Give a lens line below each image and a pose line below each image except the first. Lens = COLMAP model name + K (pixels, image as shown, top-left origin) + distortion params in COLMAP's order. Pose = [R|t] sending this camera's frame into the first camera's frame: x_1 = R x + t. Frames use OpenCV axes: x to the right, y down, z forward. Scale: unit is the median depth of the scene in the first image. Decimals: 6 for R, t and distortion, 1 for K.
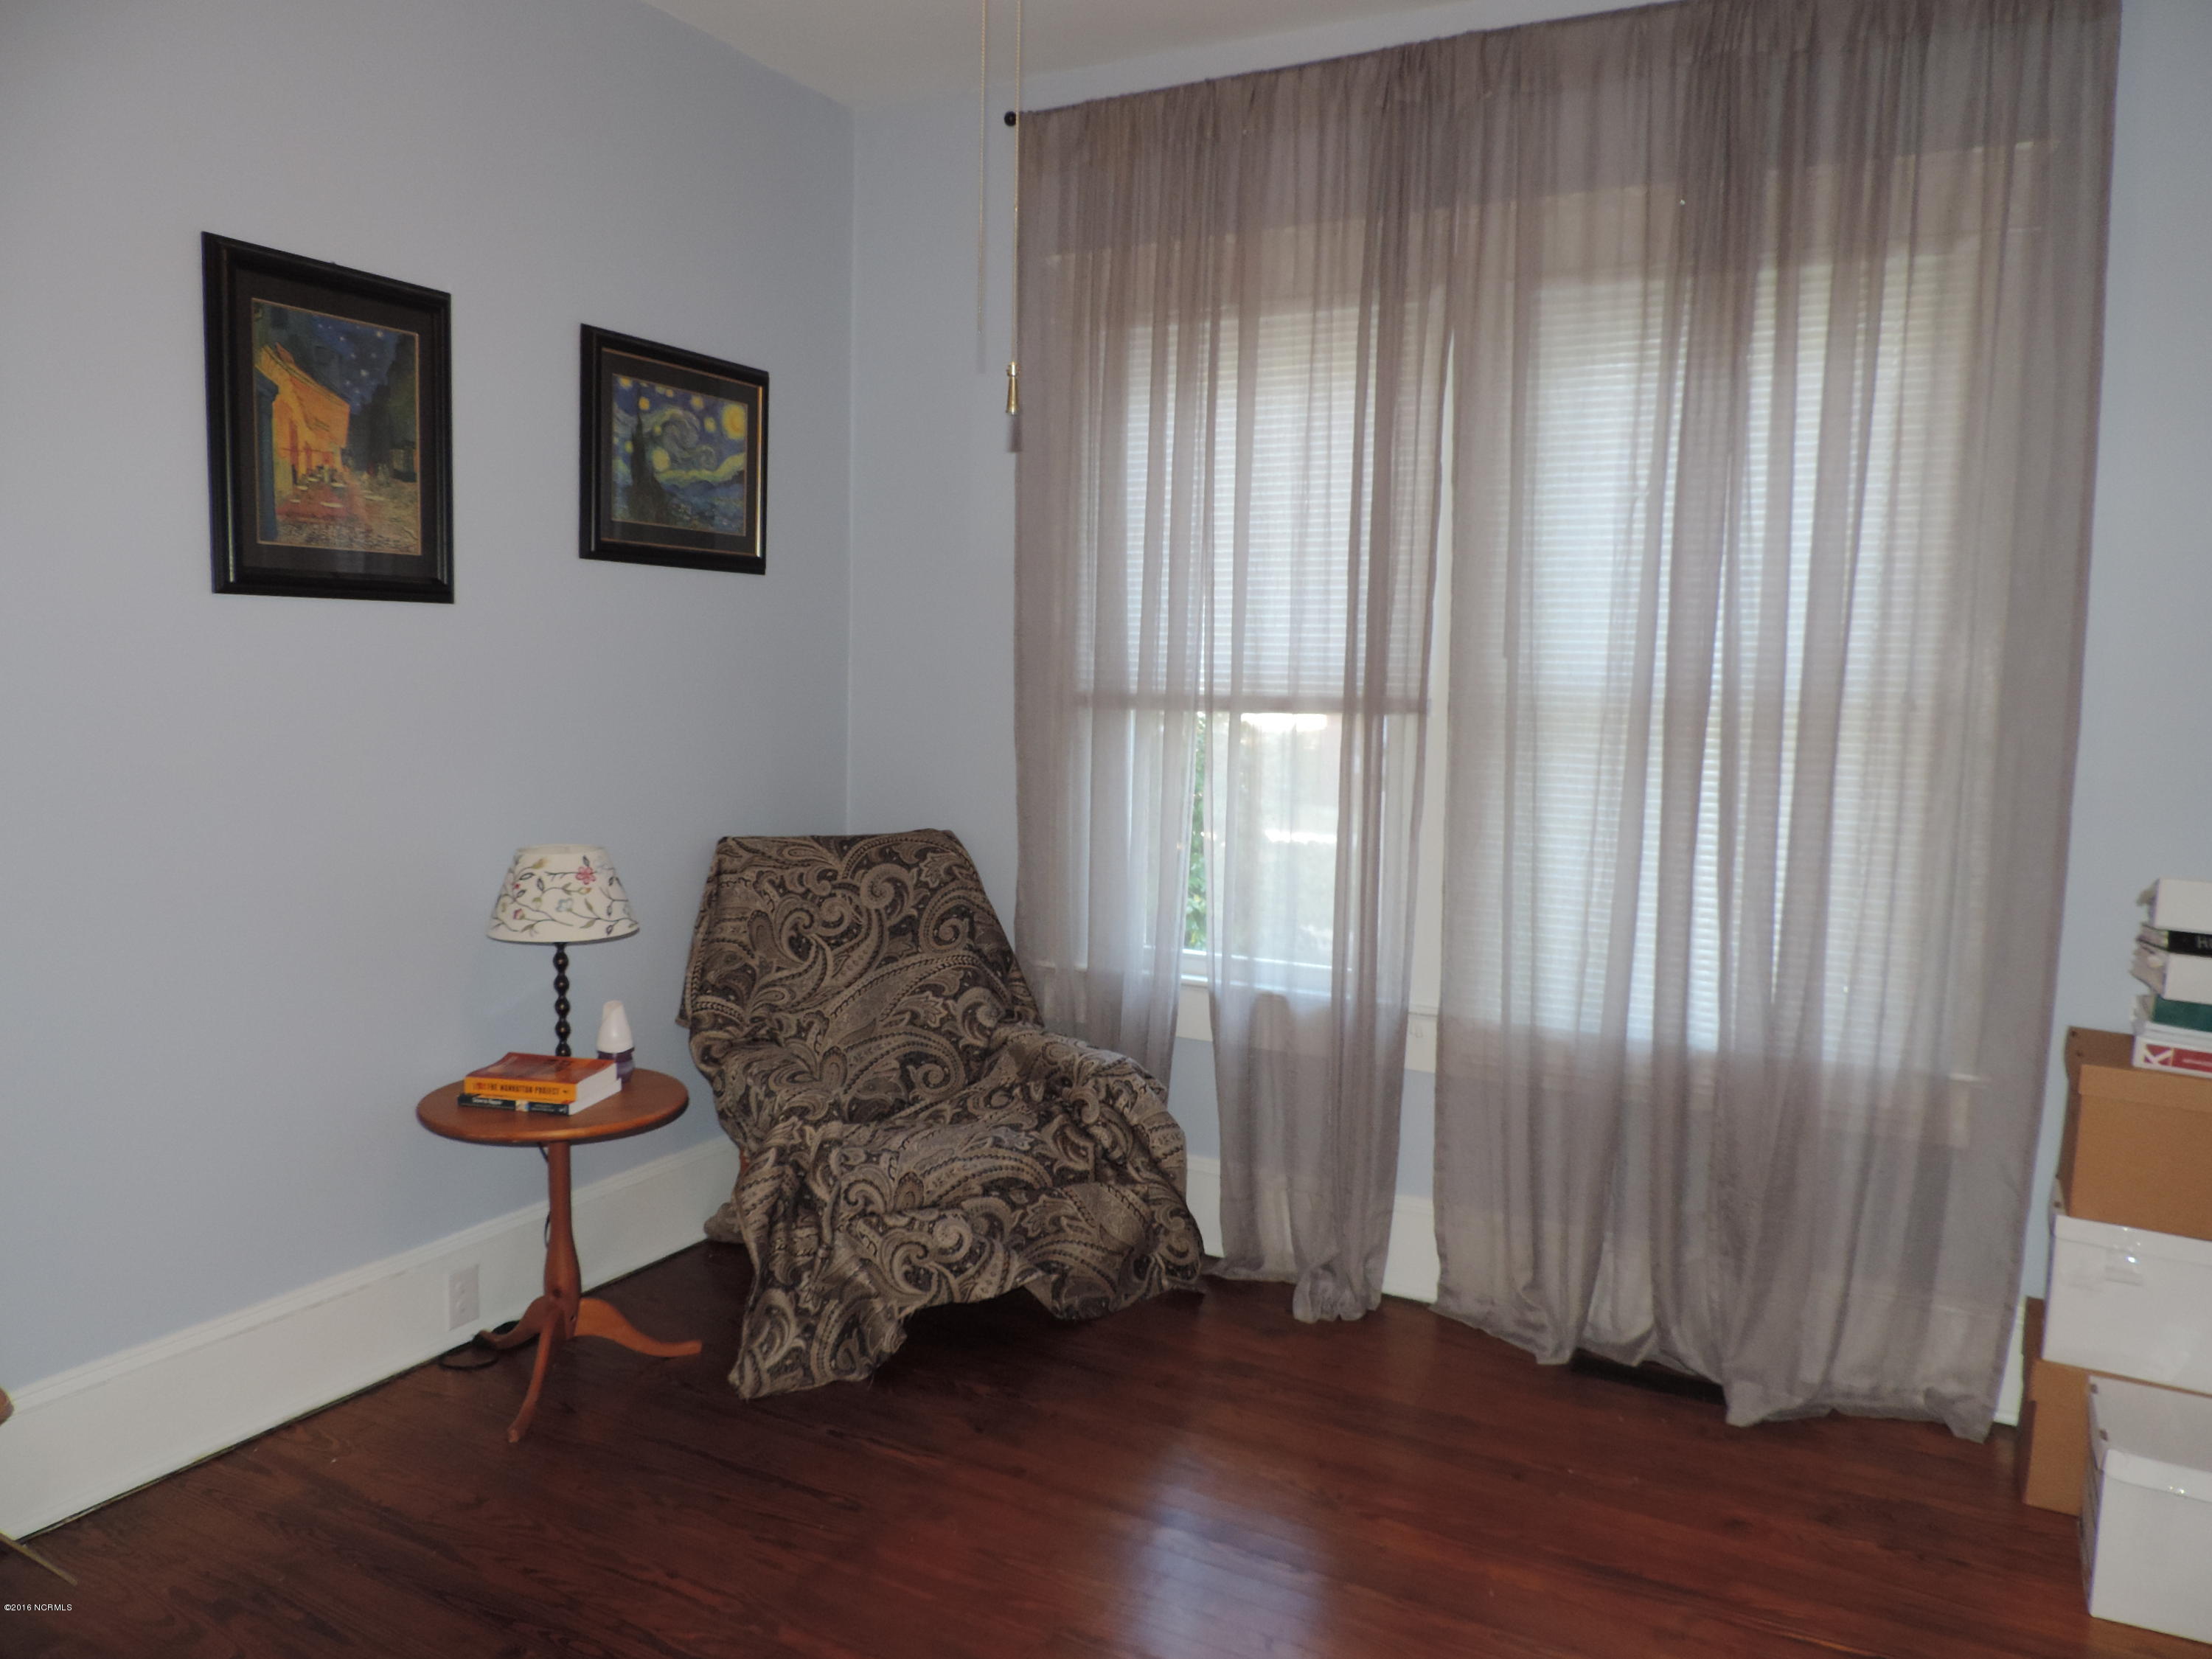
lens RADIAL K [[1567.6, 0, 1106.0], [0, 1567.6, 832.7], [0, 0, 1]] dist [-0.017852, -0.002491]
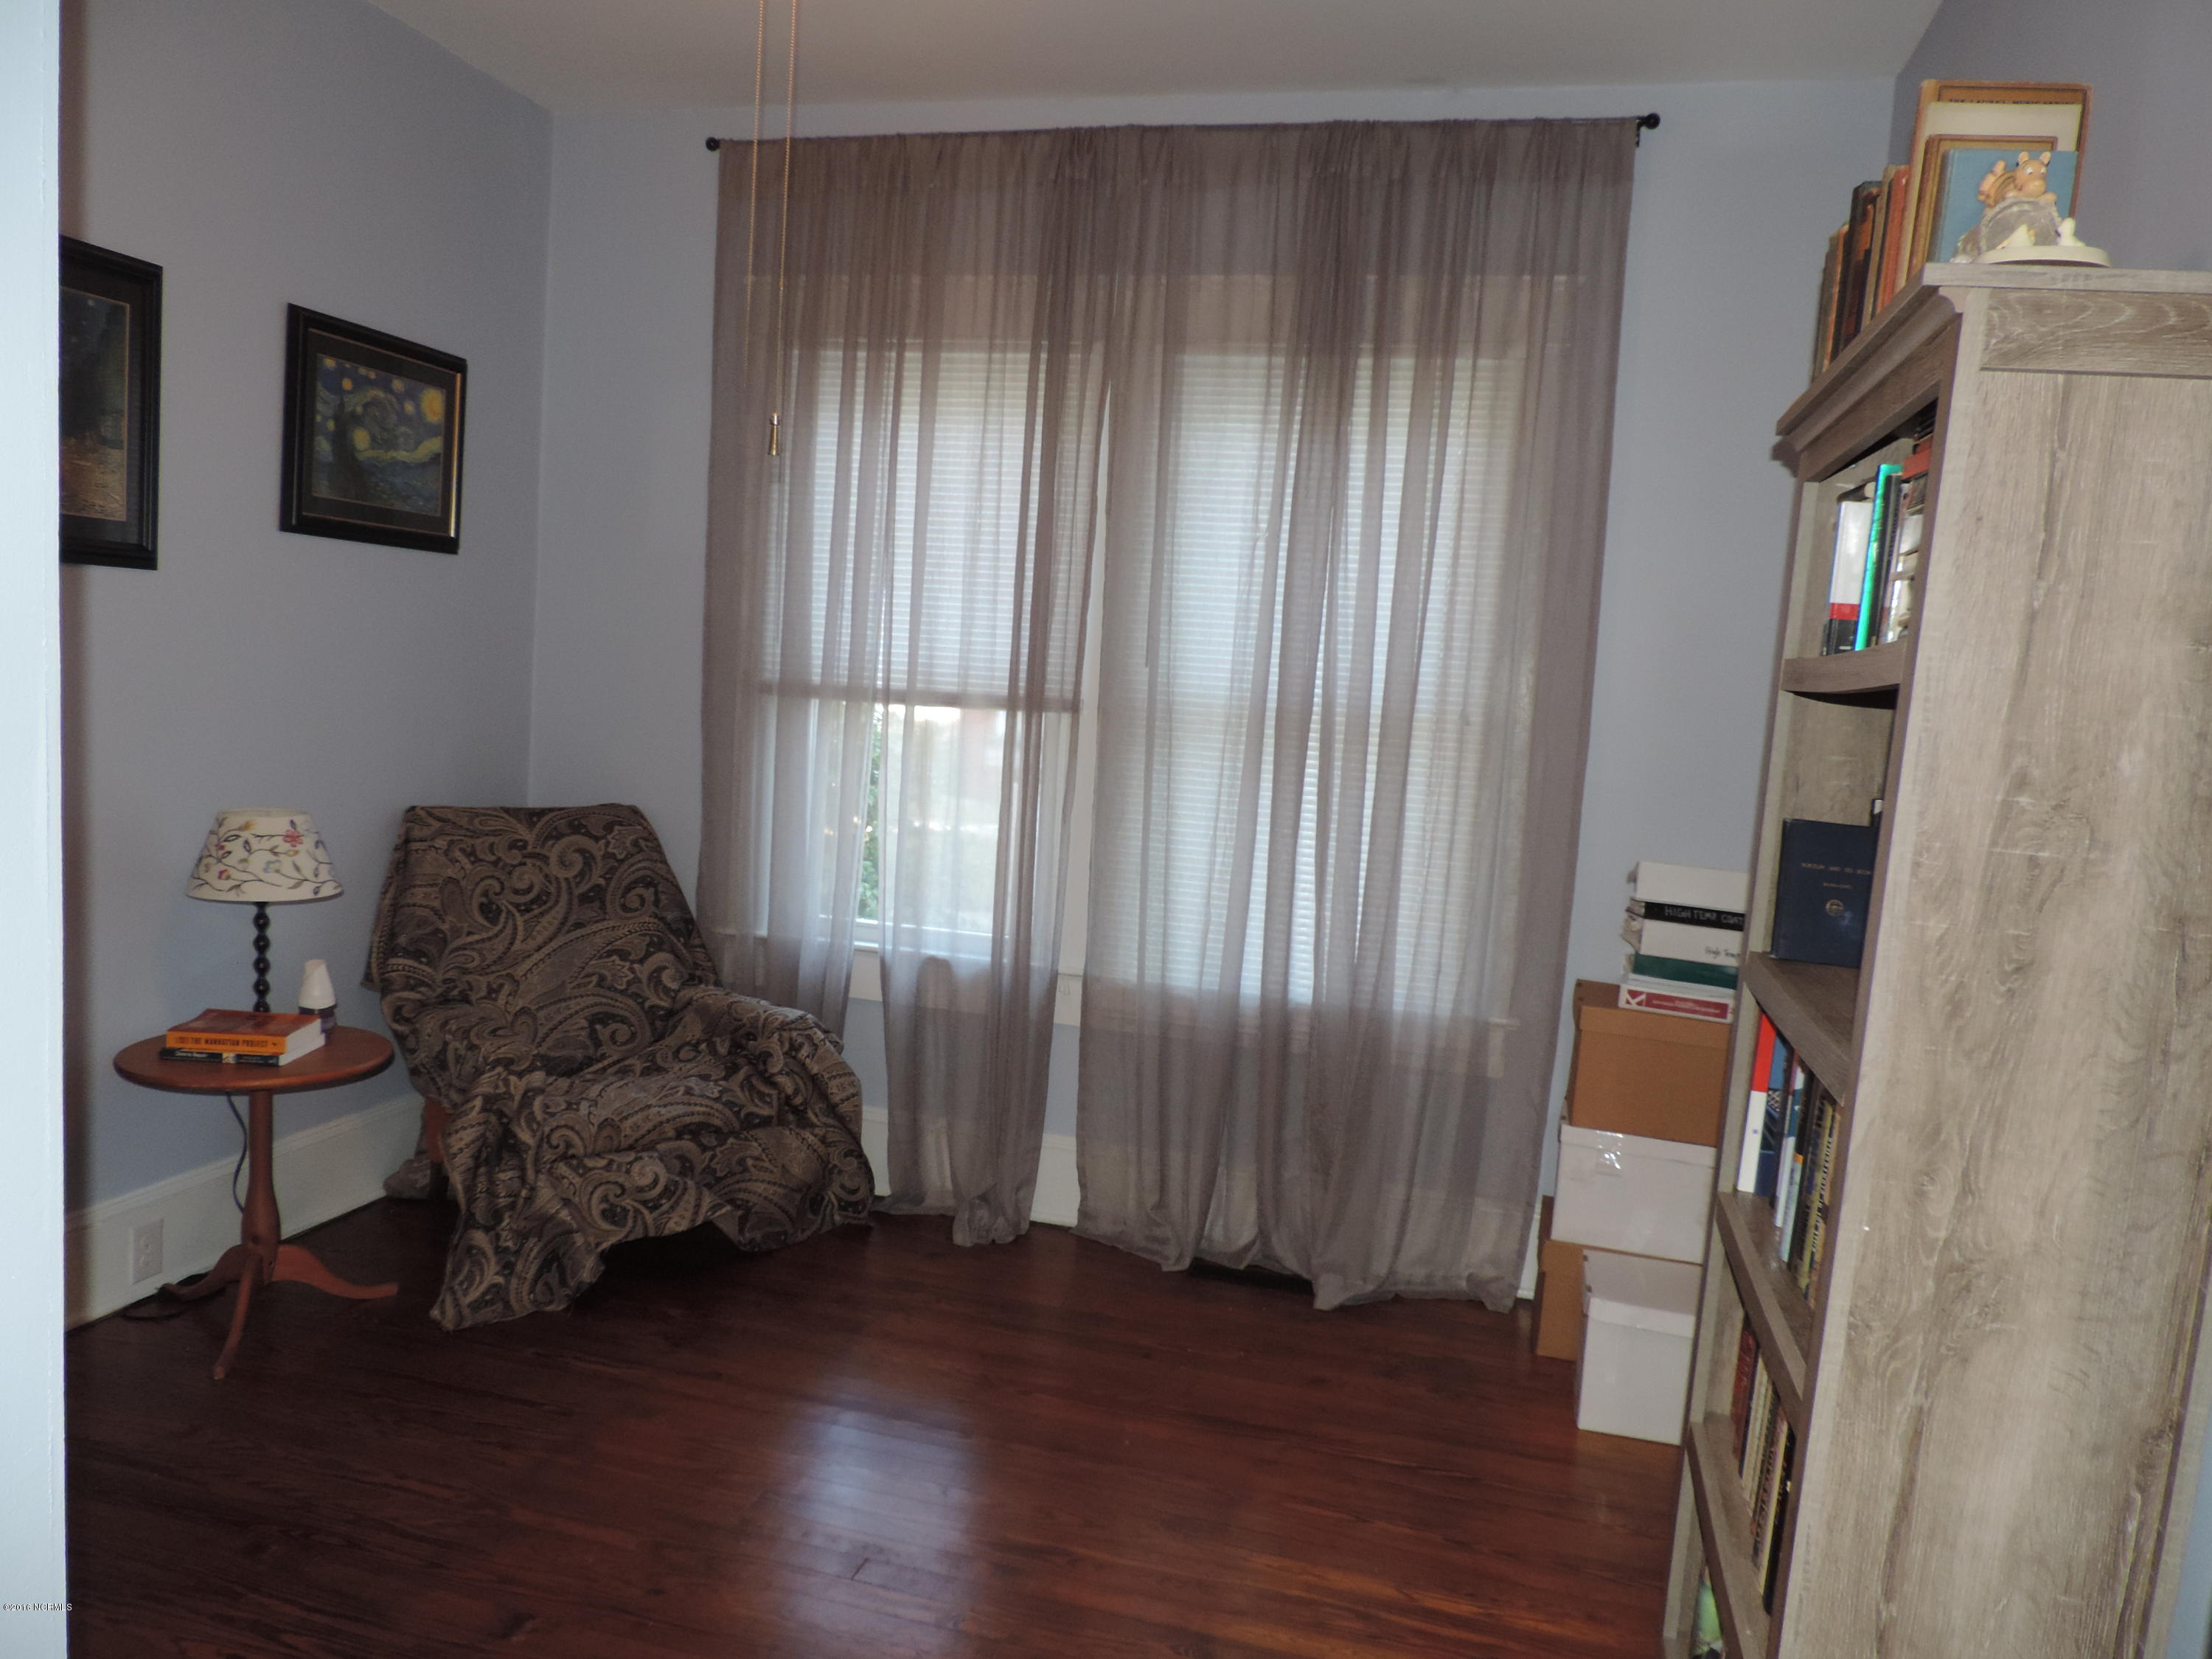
lens RADIAL K [[1567.6, 0, 1102.9], [0, 1567.6, 830.8], [0, 0, 1]] dist [-0.017852, -0.002491]
pose [[0.971963, 0.019824, 0.234297, -0.048755], [-0.020916, 0.999779, 0.002176, 0.008226], [-0.234202, -0.007016, 0.972163, -0.128589]]
